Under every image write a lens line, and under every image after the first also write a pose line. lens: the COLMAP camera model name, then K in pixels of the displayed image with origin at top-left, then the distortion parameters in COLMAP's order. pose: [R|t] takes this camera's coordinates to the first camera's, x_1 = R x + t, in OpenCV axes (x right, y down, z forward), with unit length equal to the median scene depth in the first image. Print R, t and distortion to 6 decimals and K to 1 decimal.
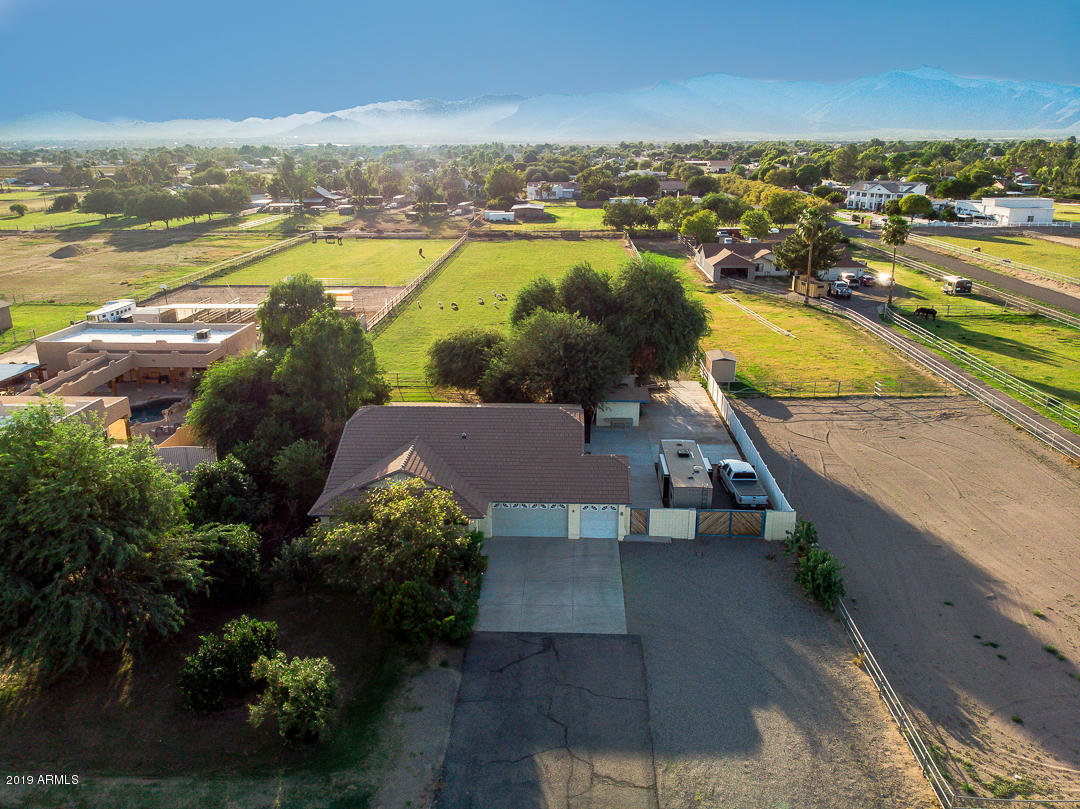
lens RADIAL K [[807.3, 0, 545.5], [0, 807.3, 400.3], [0, 0, 1]] dist [0.004737, -0.004305]
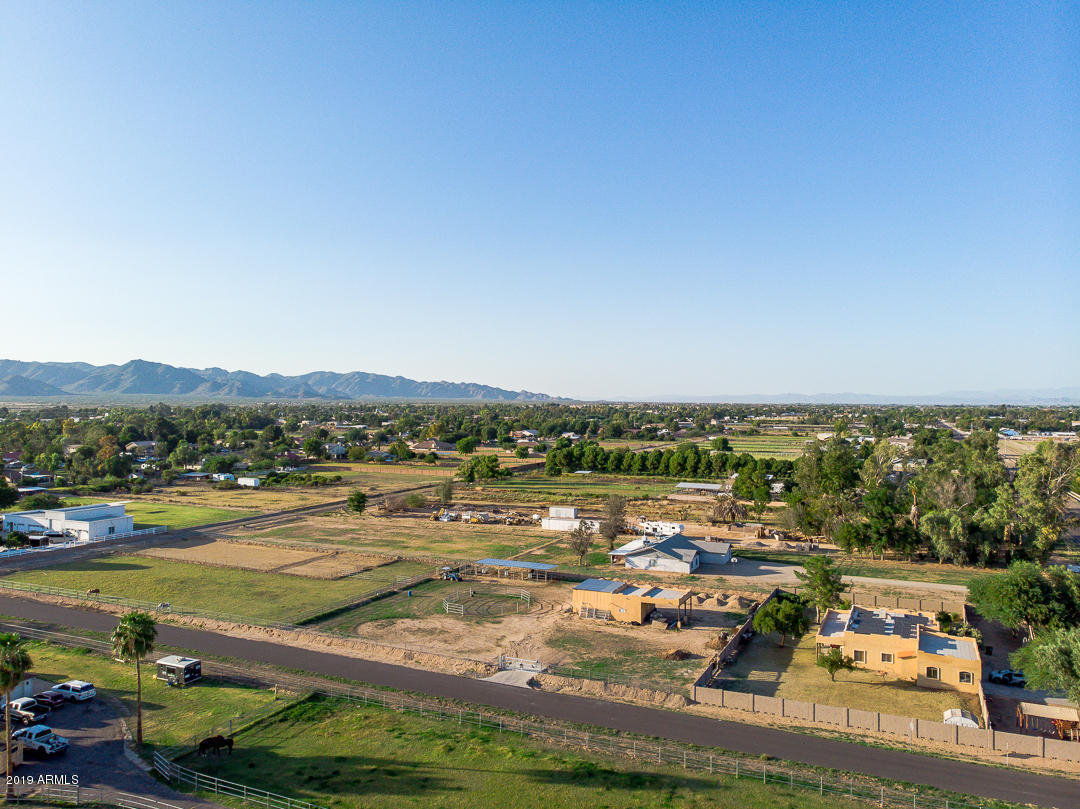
lens RADIAL K [[807.3, 0, 534.6], [0, 807.3, 404.6], [0, 0, 1]] dist [0.004737, -0.004305]
pose [[0.402431, 0.006373, 0.915428, -0.027782], [0.275278, 0.952852, -0.127649, -0.114025], [-0.873081, 0.303367, 0.381703, 0.210383]]
